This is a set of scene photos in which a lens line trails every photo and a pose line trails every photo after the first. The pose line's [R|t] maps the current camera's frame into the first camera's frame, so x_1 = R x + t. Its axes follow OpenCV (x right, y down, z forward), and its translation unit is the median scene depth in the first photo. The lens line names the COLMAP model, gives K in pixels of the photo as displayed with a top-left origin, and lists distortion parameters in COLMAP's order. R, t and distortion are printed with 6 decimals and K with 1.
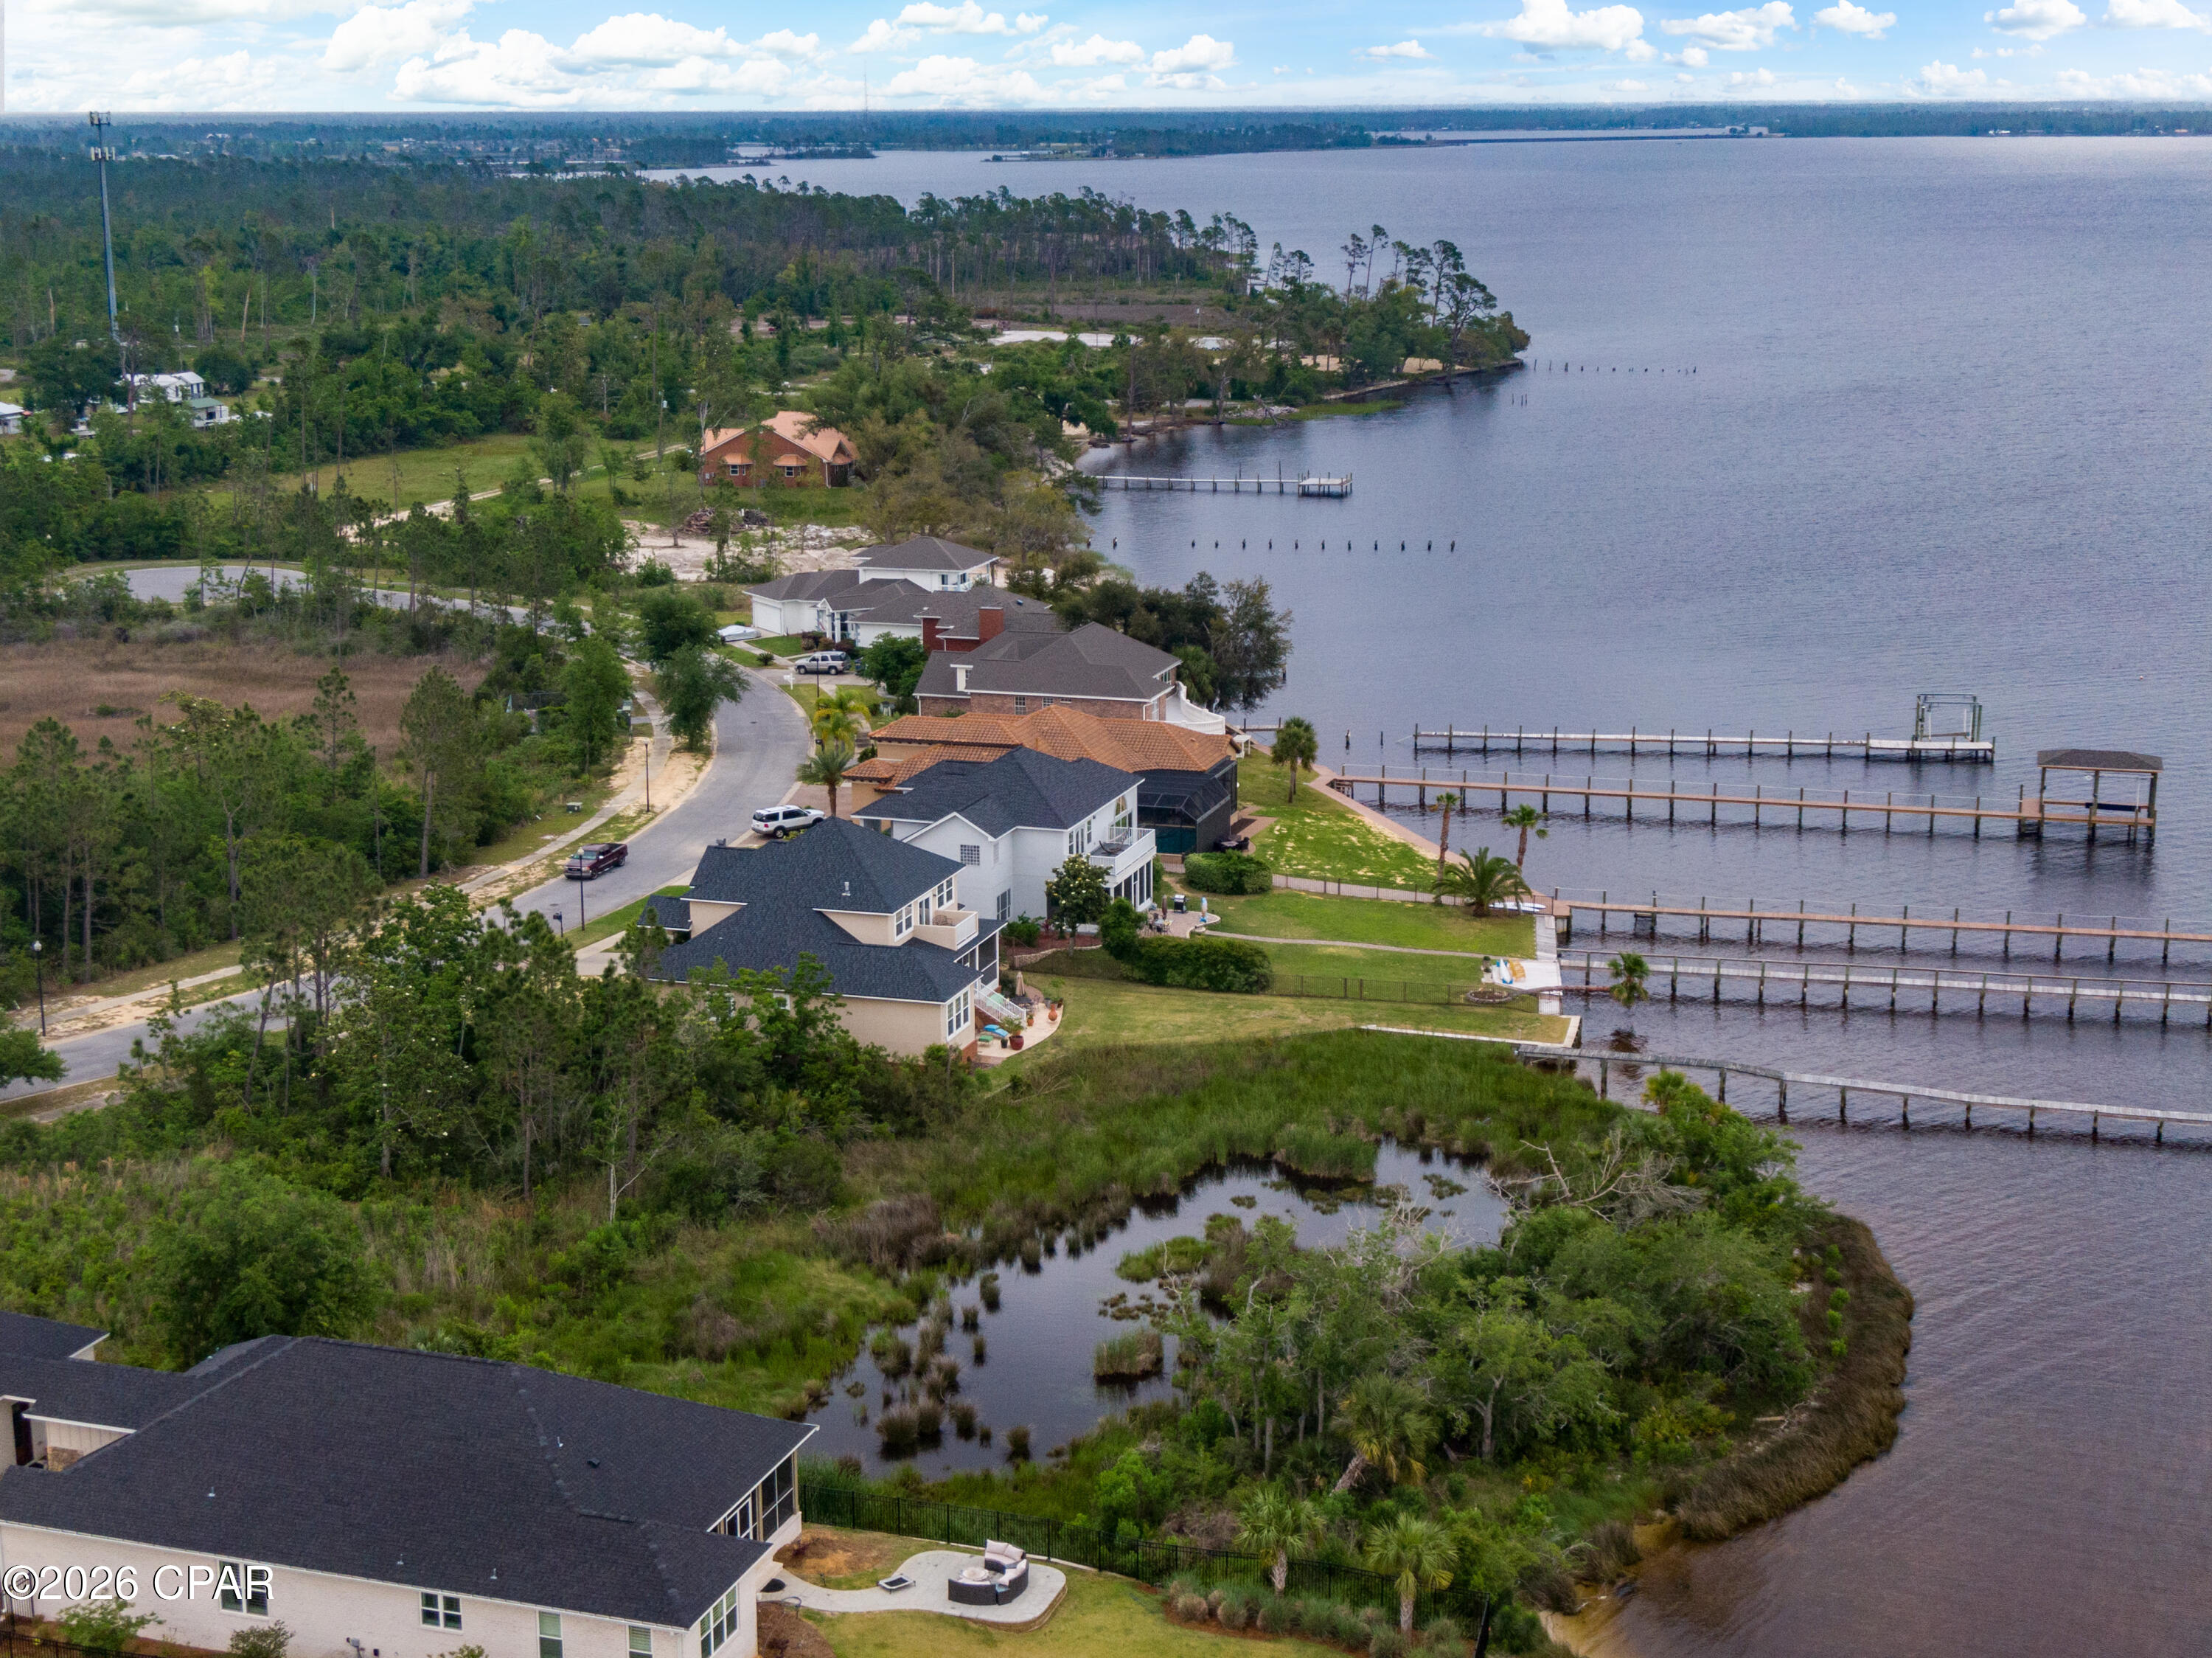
lens RADIAL K [[3150.3, 0, 1099.6], [0, 3150.3, 834.3], [0, 0, 1]] dist [0.024786, -0.024871]
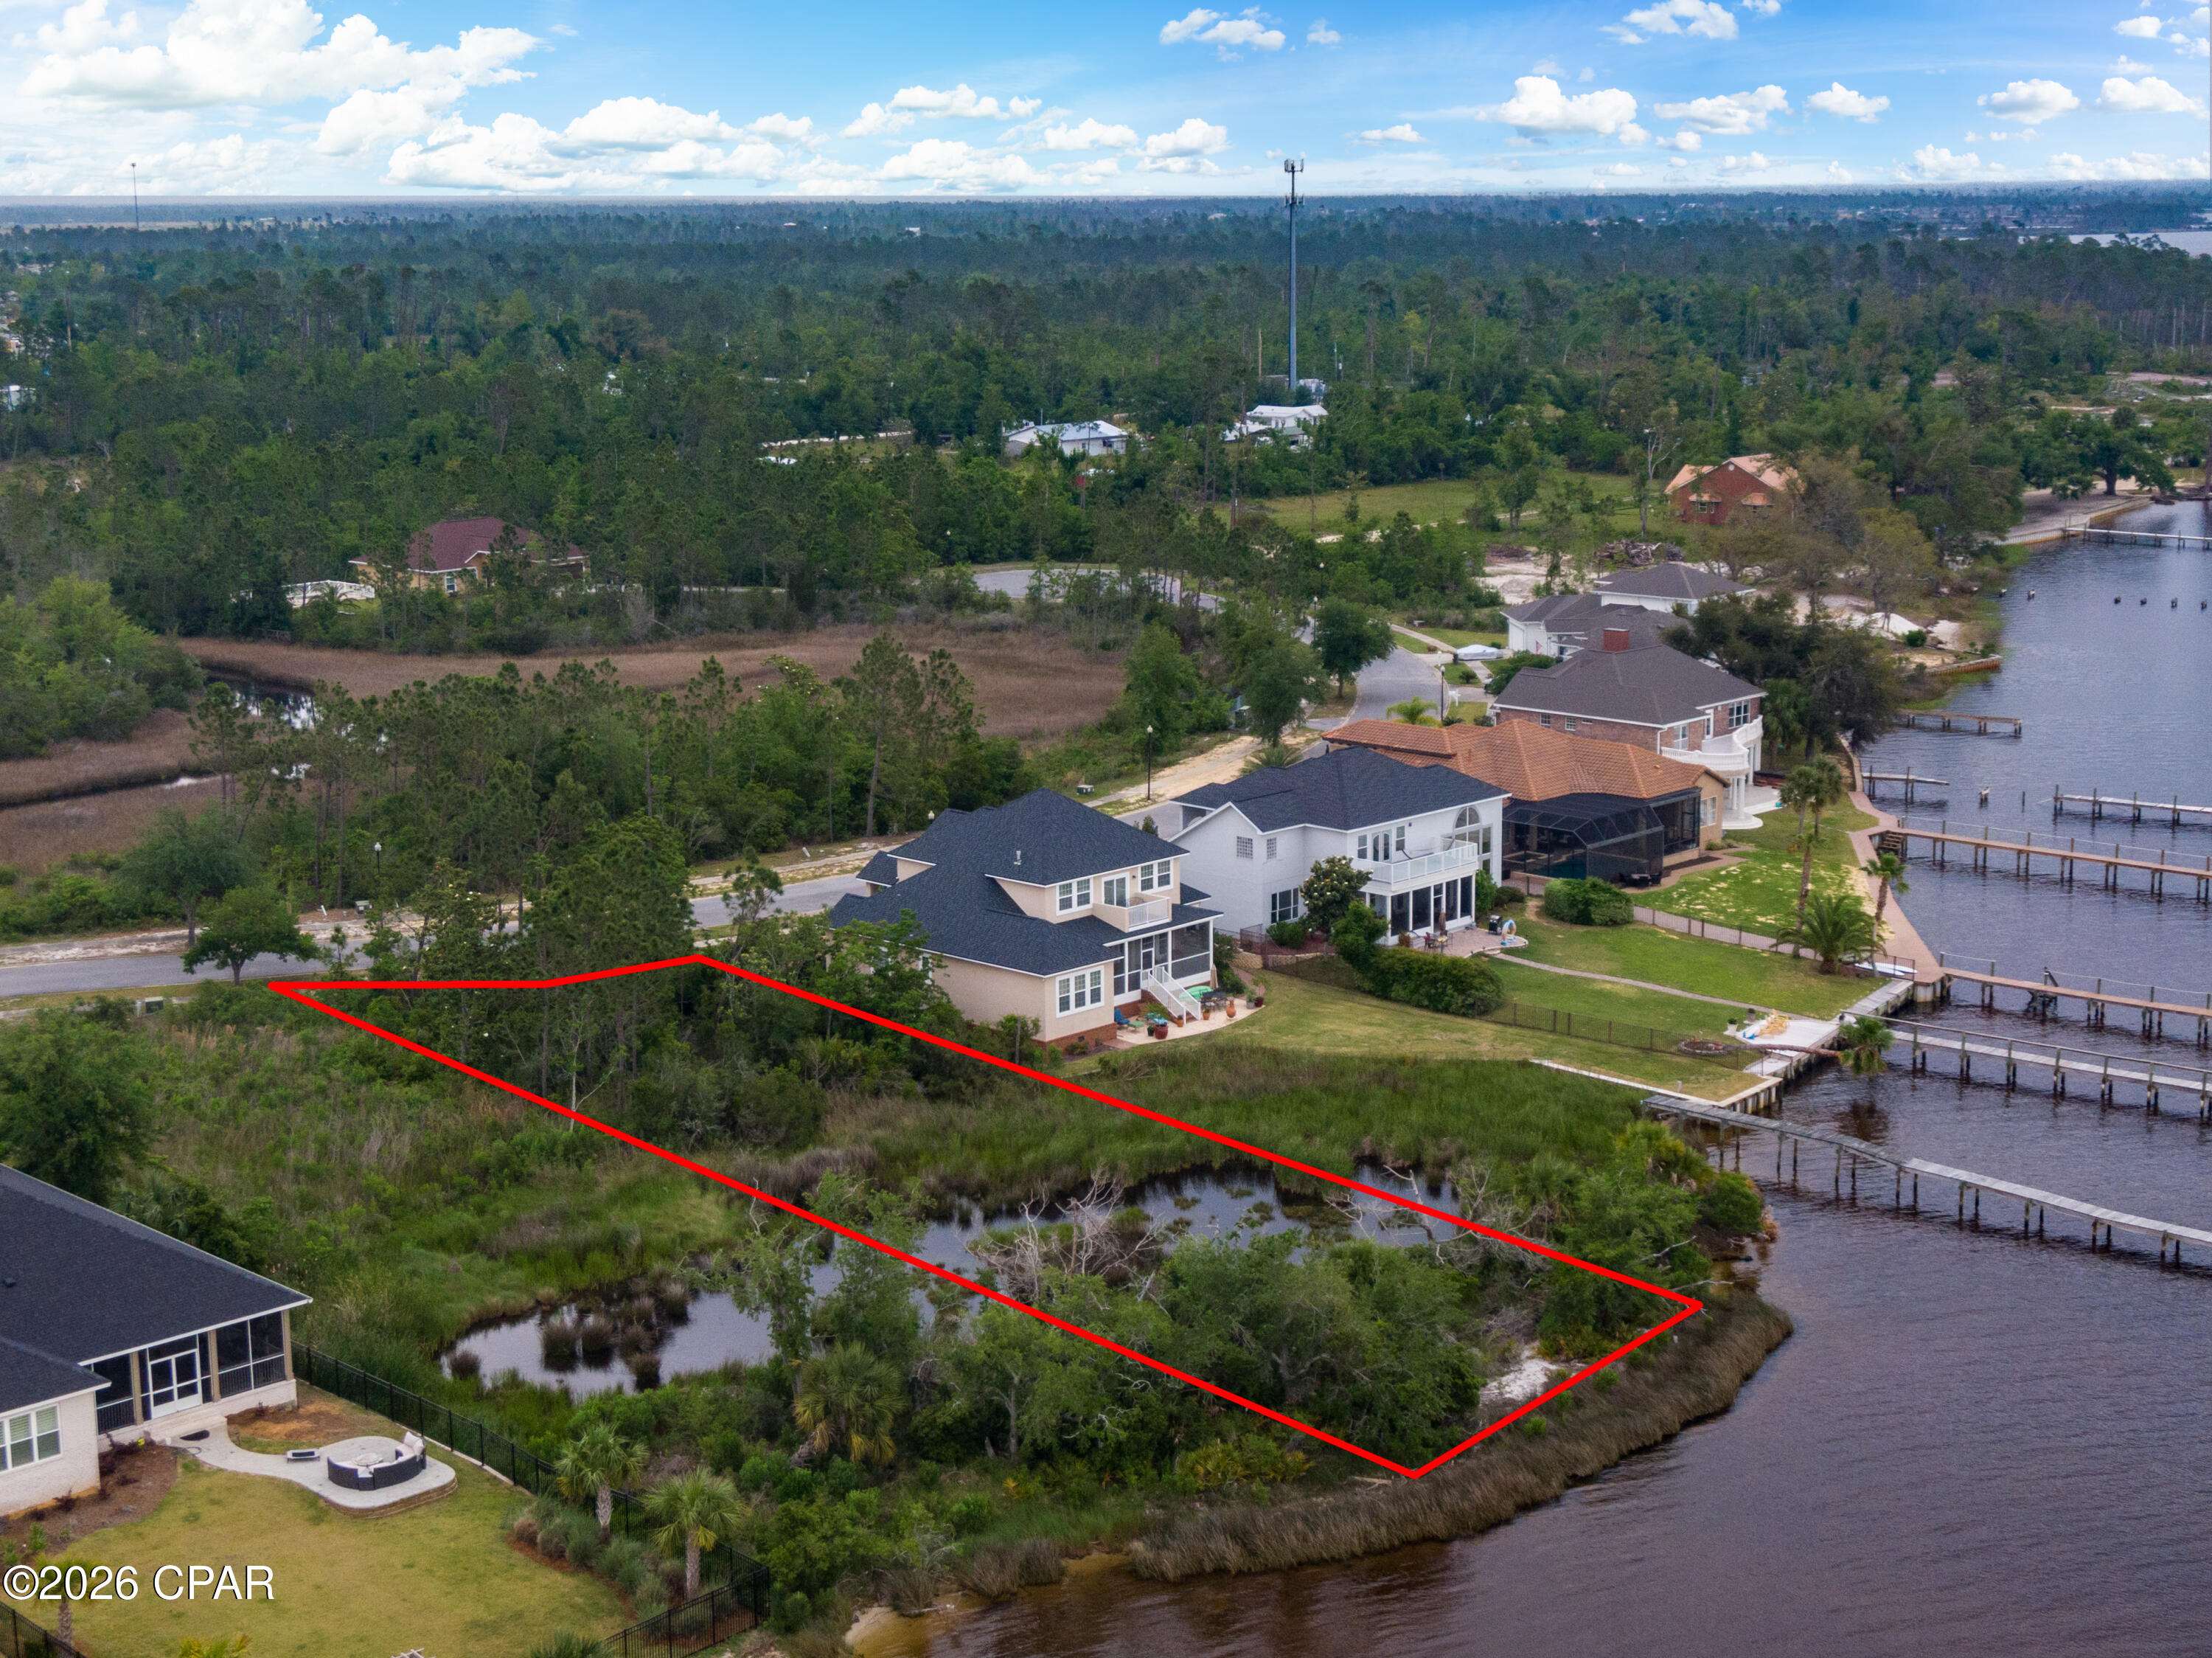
lens RADIAL K [[3211.1, 0, 1105.3], [0, 3211.1, 665.3], [0, 0, 1]] dist [0.031396, -0.015384]
pose [[0.897289, 0.060495, -0.437278, 0.254778], [-0.093691, 0.994096, -0.054725, 0.006501], [0.431386, 0.090073, 0.897660, 0.064300]]
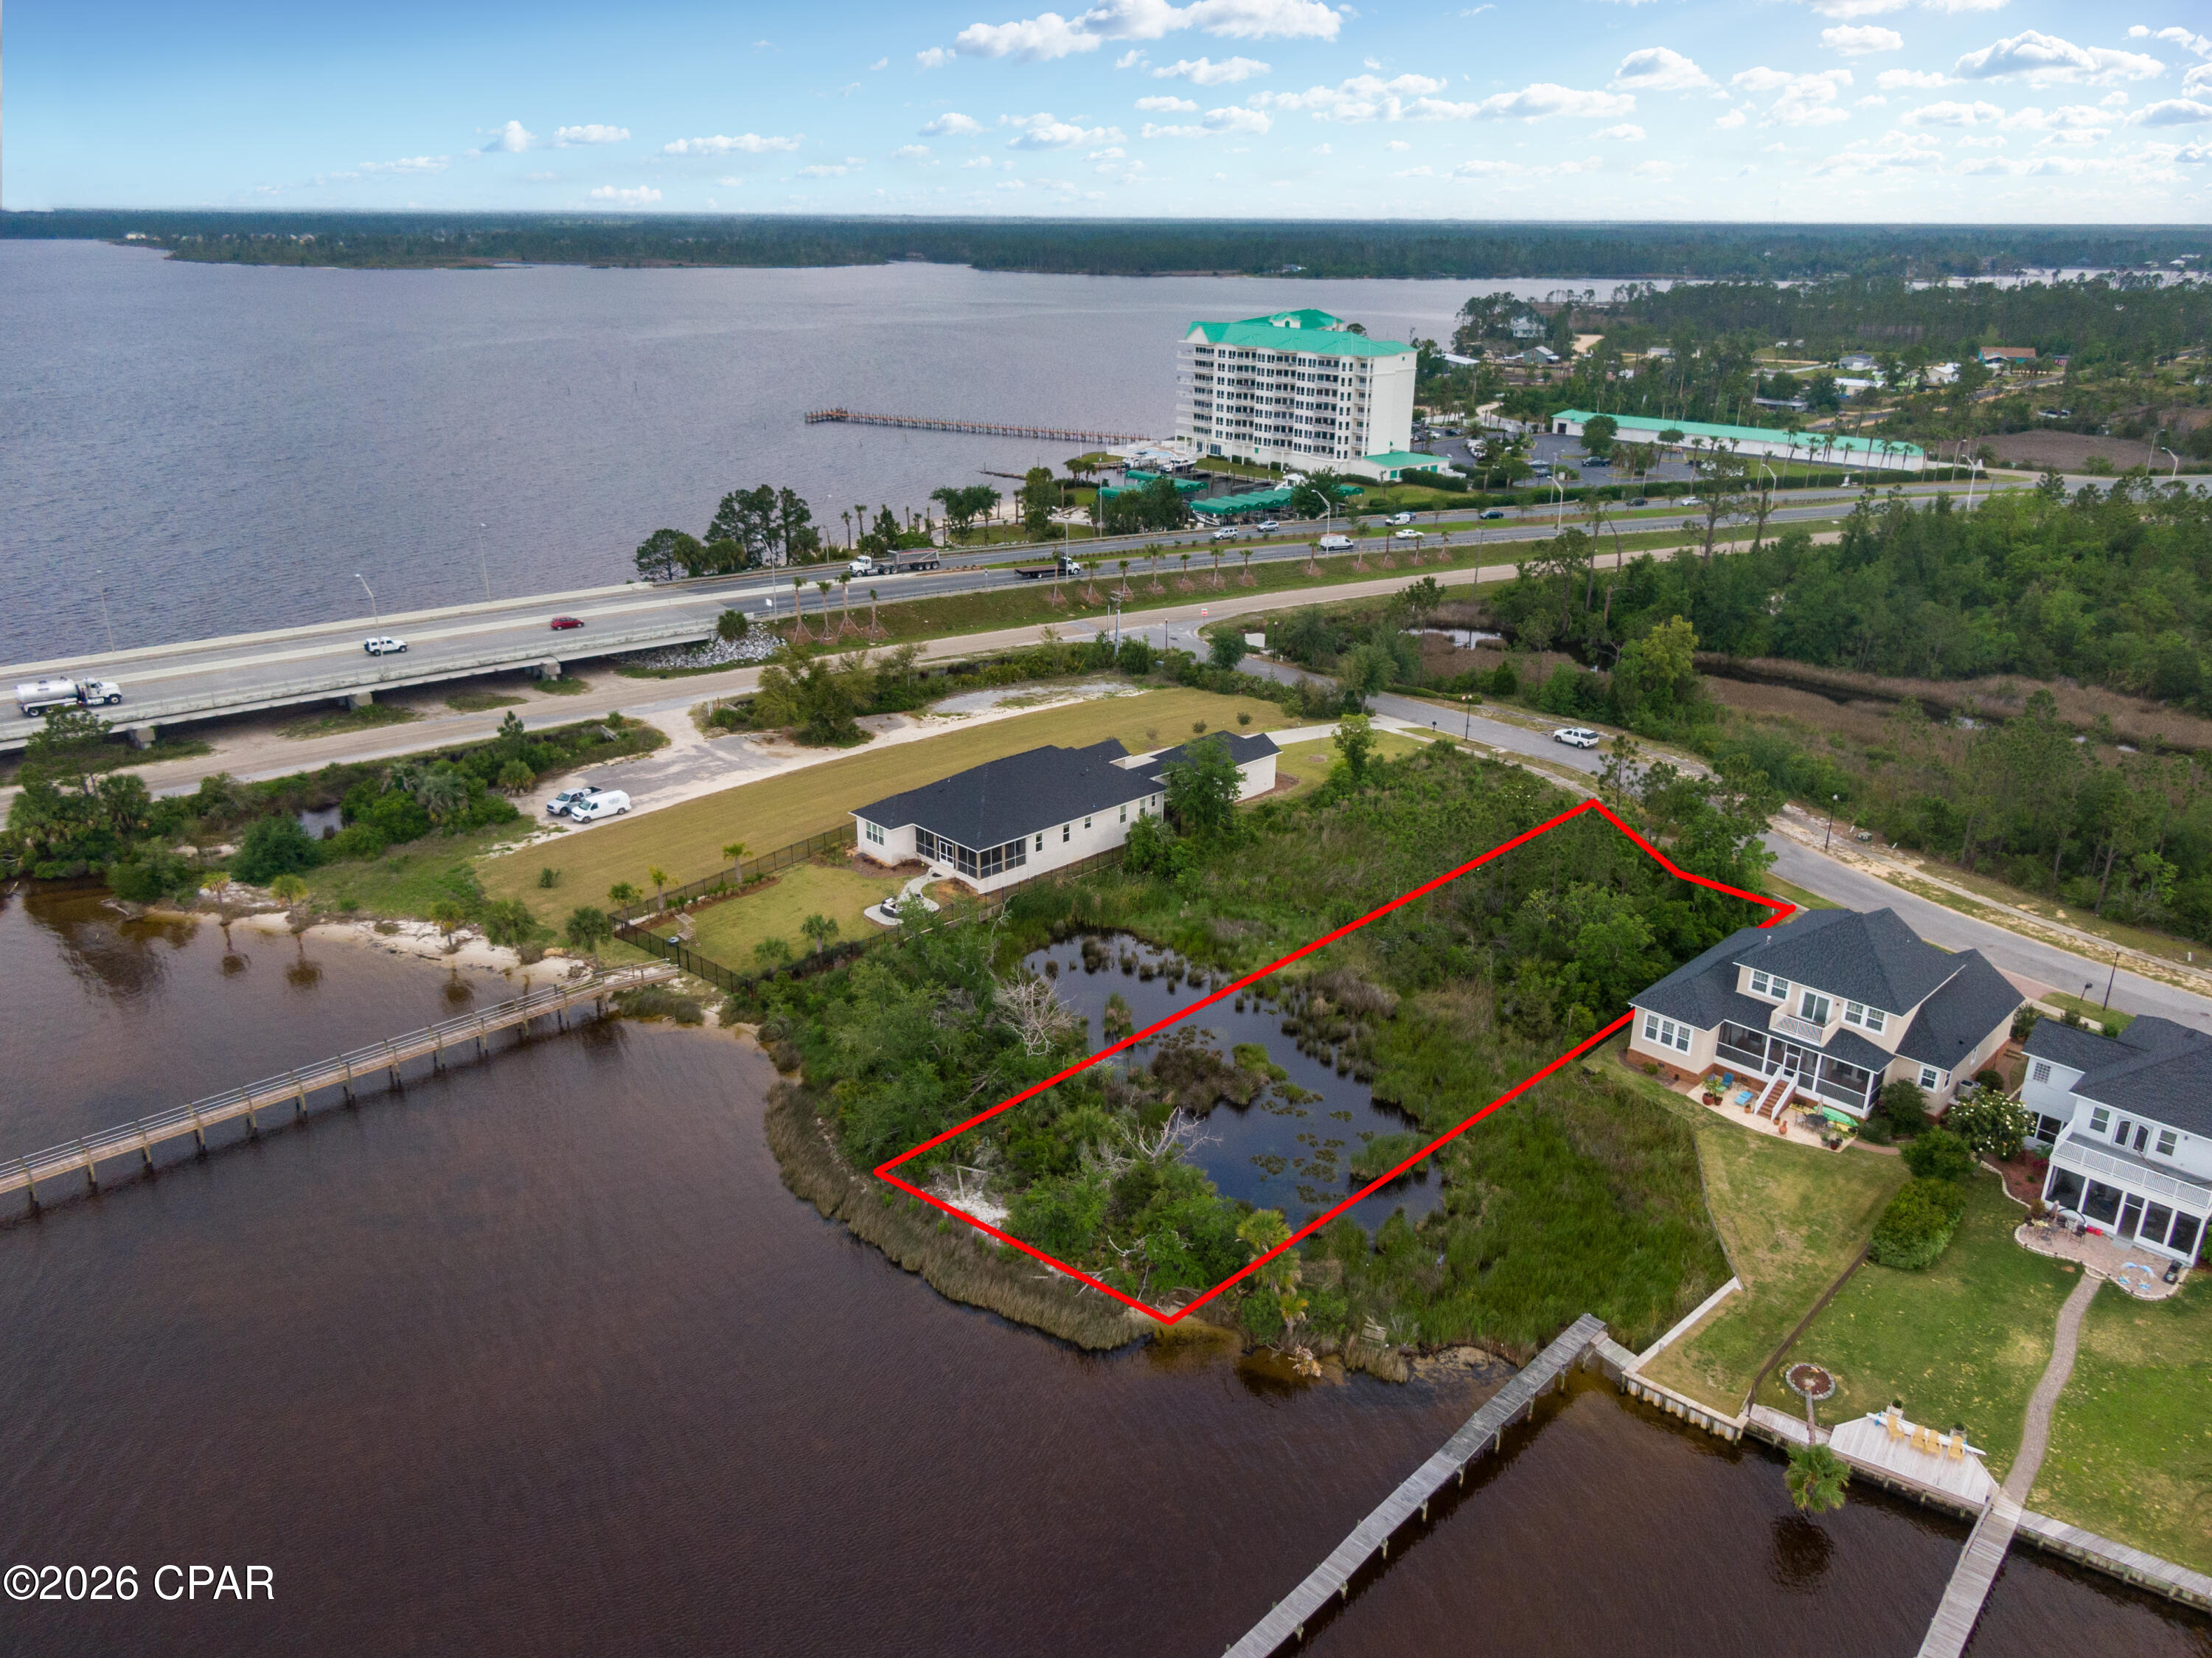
lens RADIAL K [[1579.6, 0, 1106.0], [0, 1579.6, 829.0], [0, 0, 1]] dist [0.055017, -0.084225]
pose [[-0.459255, 0.322377, -0.827743, 0.375565], [-0.203349, 0.868926, 0.451240, -0.172667], [0.864716, 0.375555, -0.333504, 0.641326]]
